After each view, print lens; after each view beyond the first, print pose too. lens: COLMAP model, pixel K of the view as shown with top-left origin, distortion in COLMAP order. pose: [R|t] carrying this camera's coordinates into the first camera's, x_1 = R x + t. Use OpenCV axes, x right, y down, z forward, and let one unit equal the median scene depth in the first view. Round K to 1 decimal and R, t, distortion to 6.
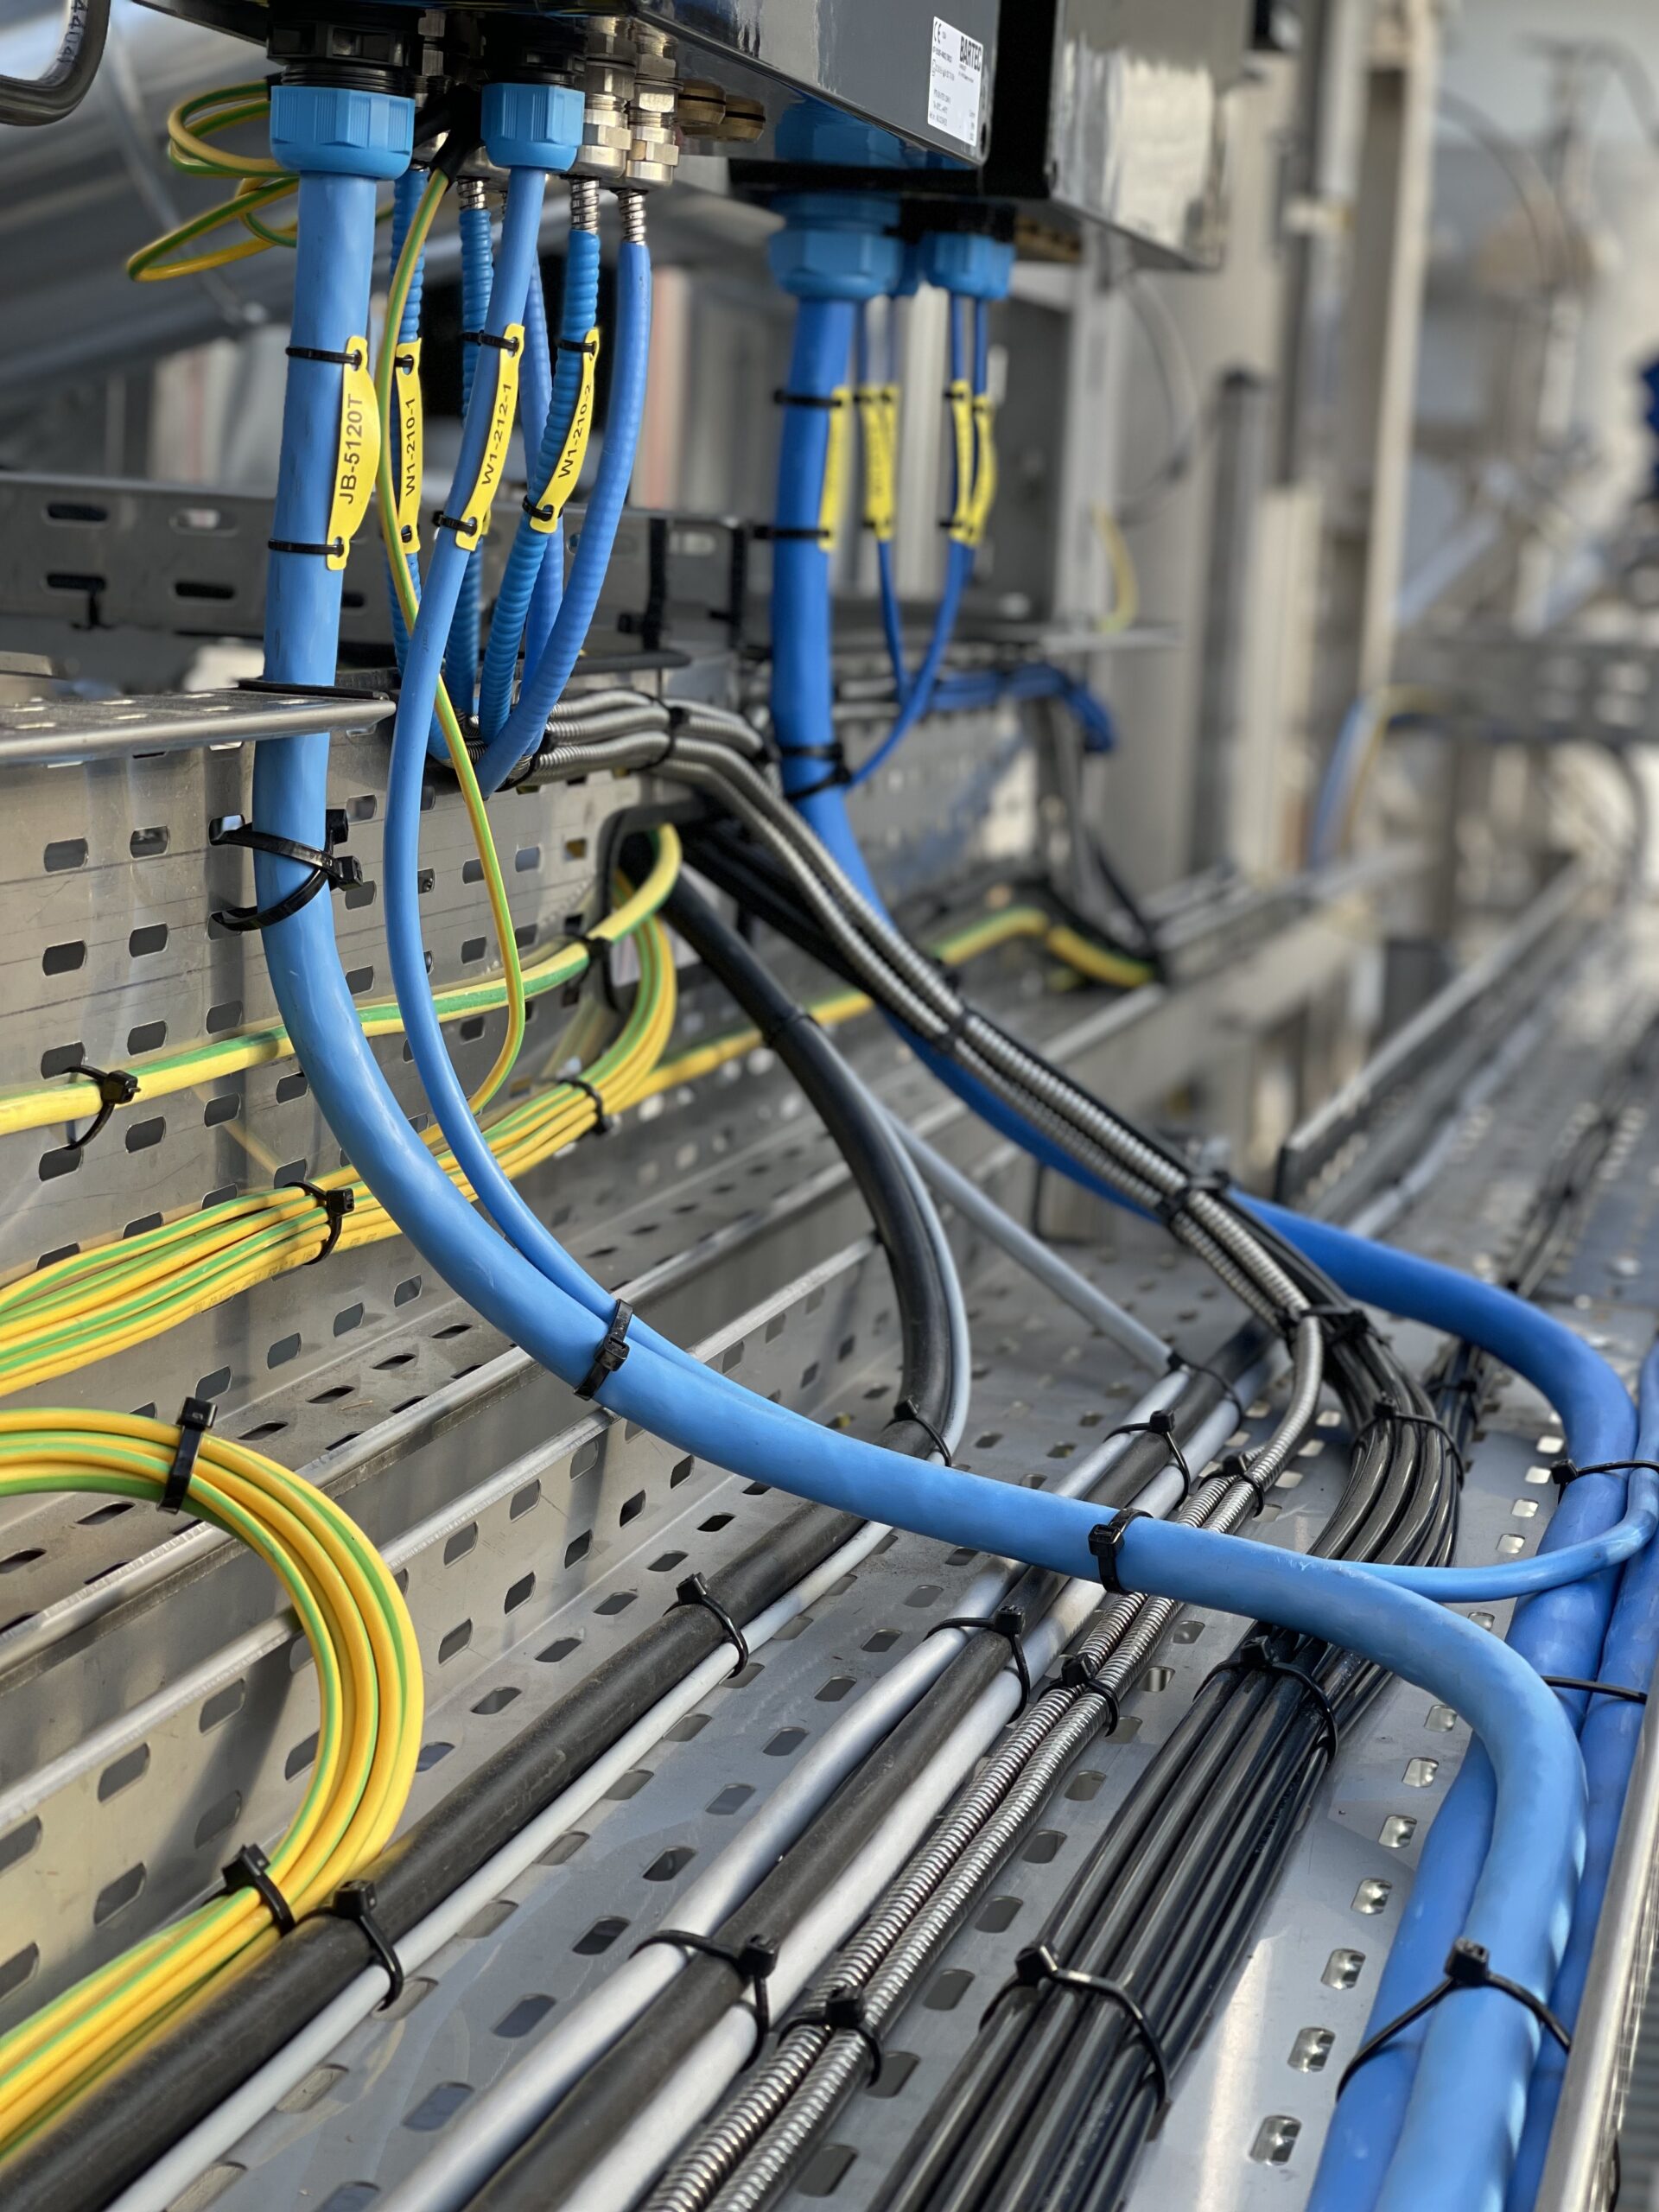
lens RADIAL K [[4250.4, 0, 829.5], [0, 4250.4, 1106.0], [0, 0, 1]] dist [0.210043, 0.082549]
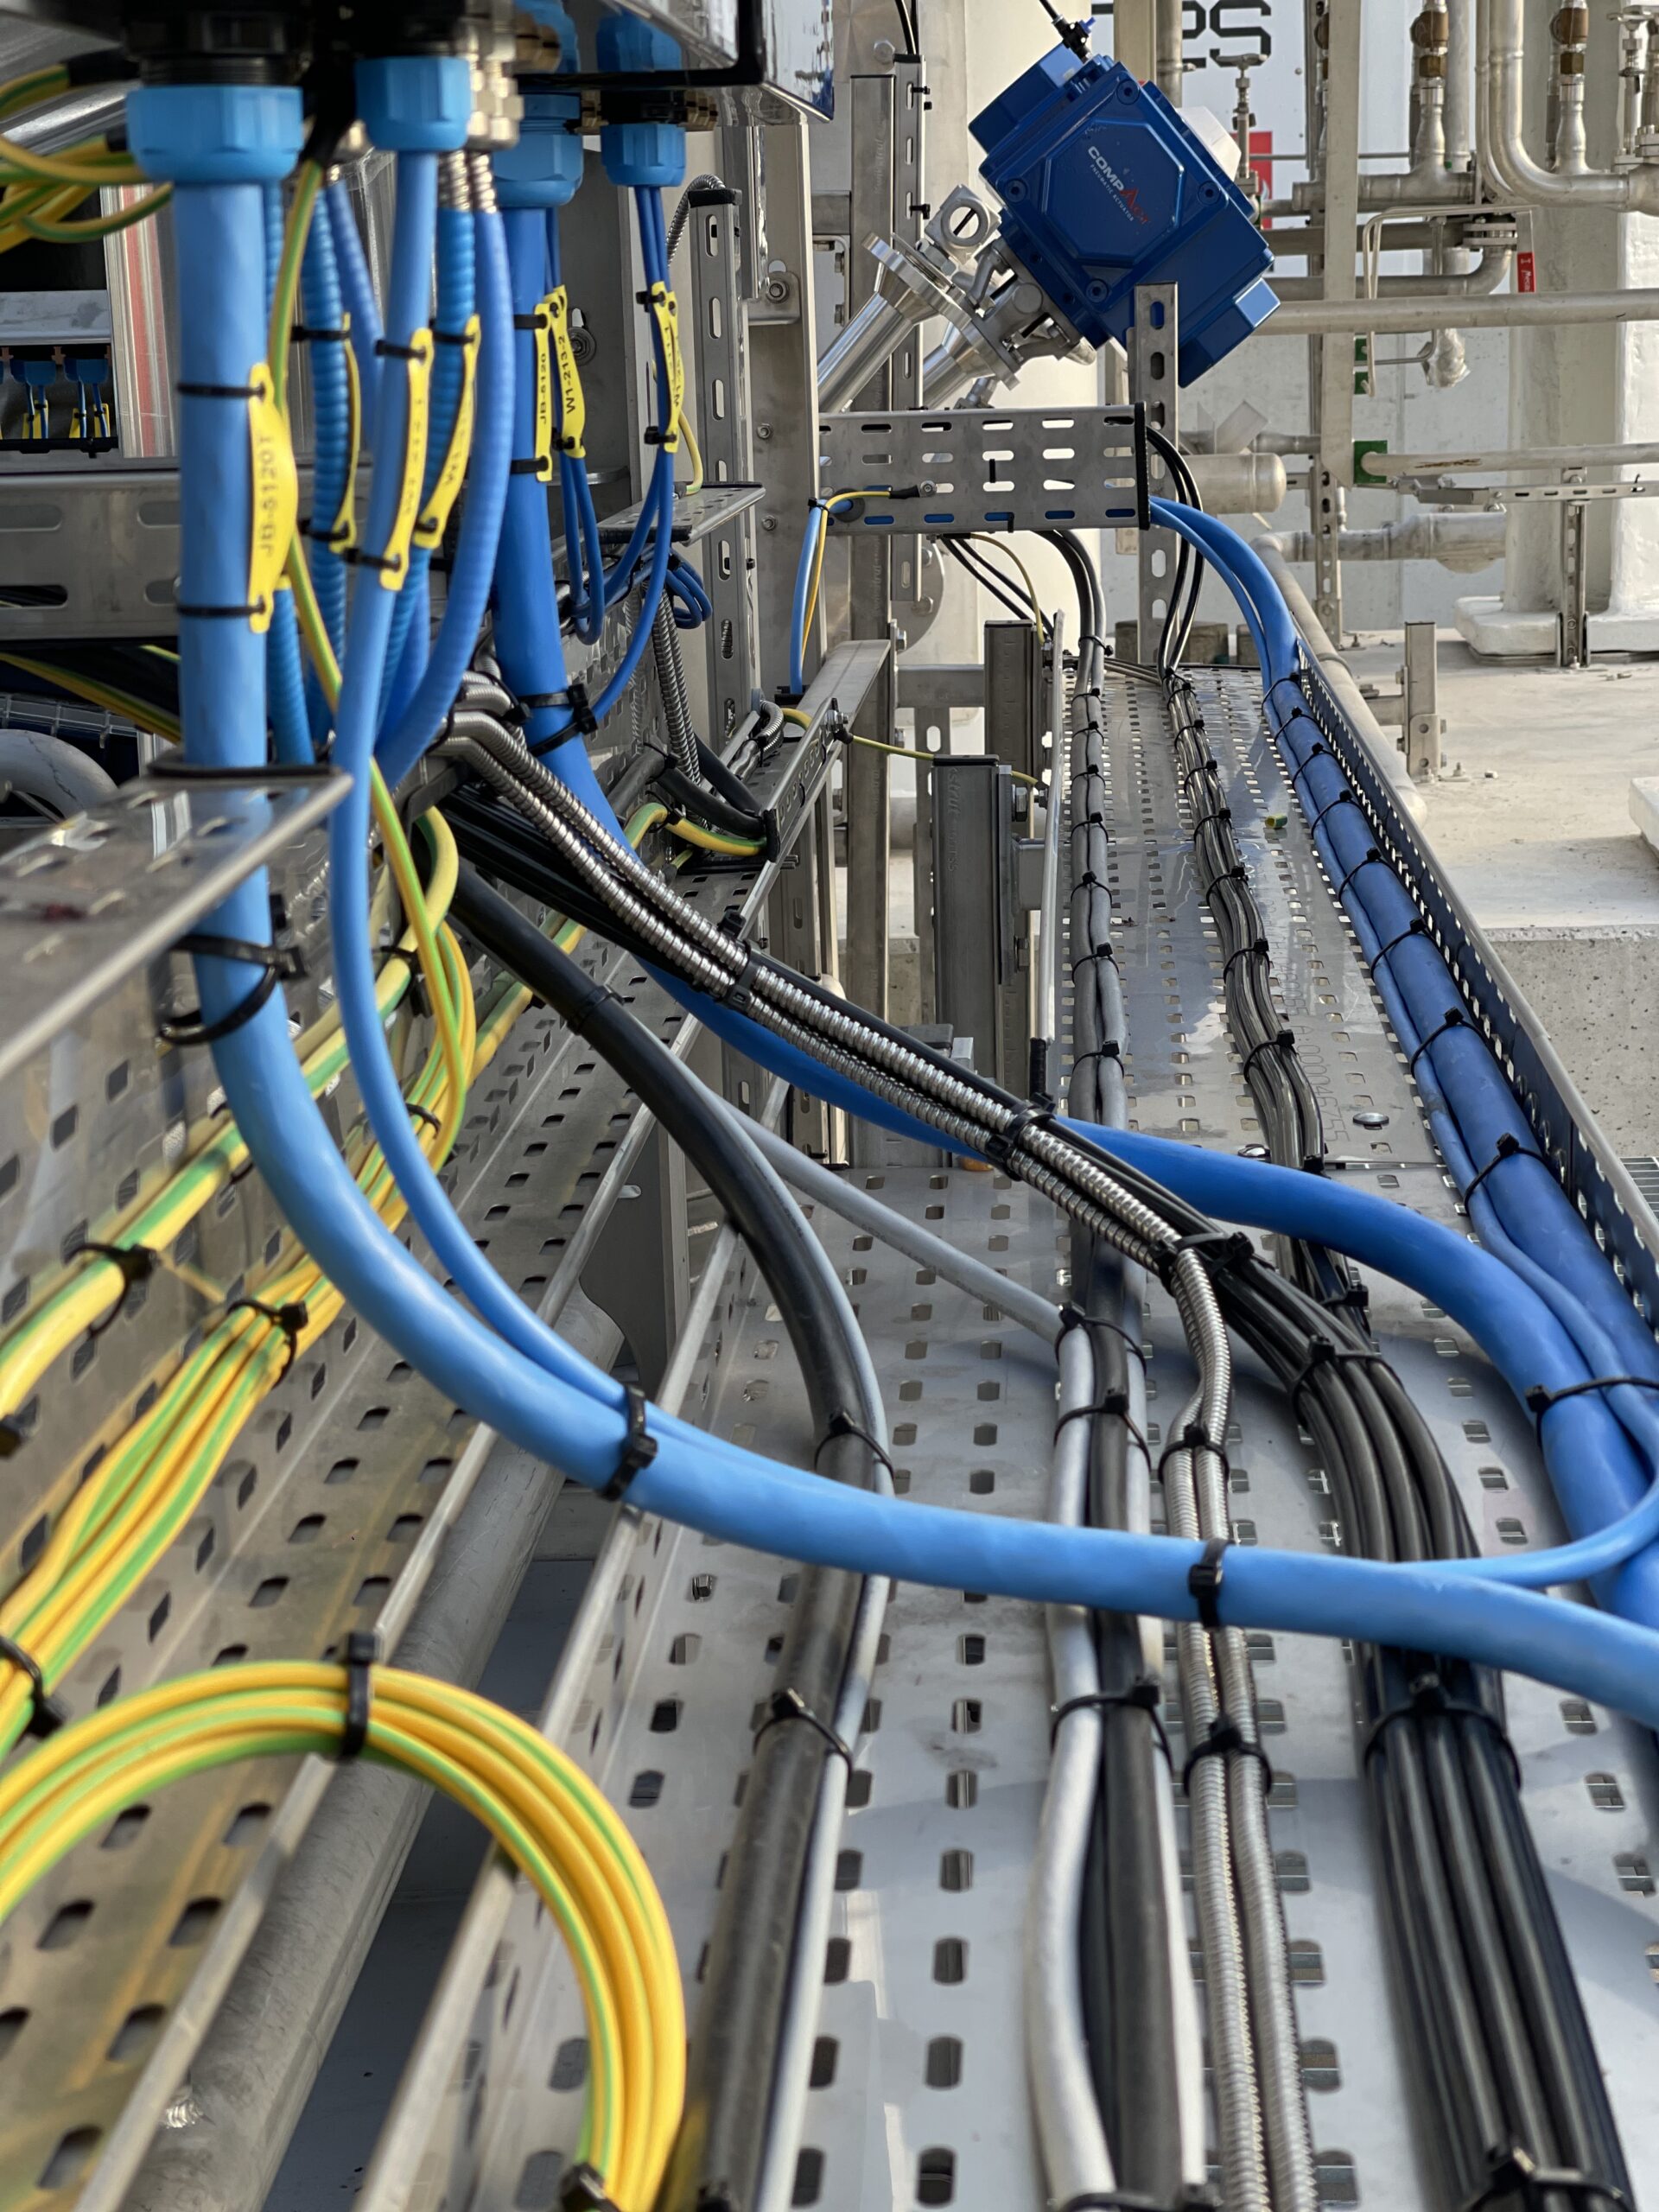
lens RADIAL K [[4250.4, 0, 829.5], [0, 4250.4, 1106.0], [0, 0, 1]] dist [0.210043, 0.082549]
pose [[0.978180, -0.125272, 0.165745, -0.153373], [0.115497, 0.991019, 0.067390, -0.071491], [-0.172698, -0.046777, 0.983863, 0.103461]]
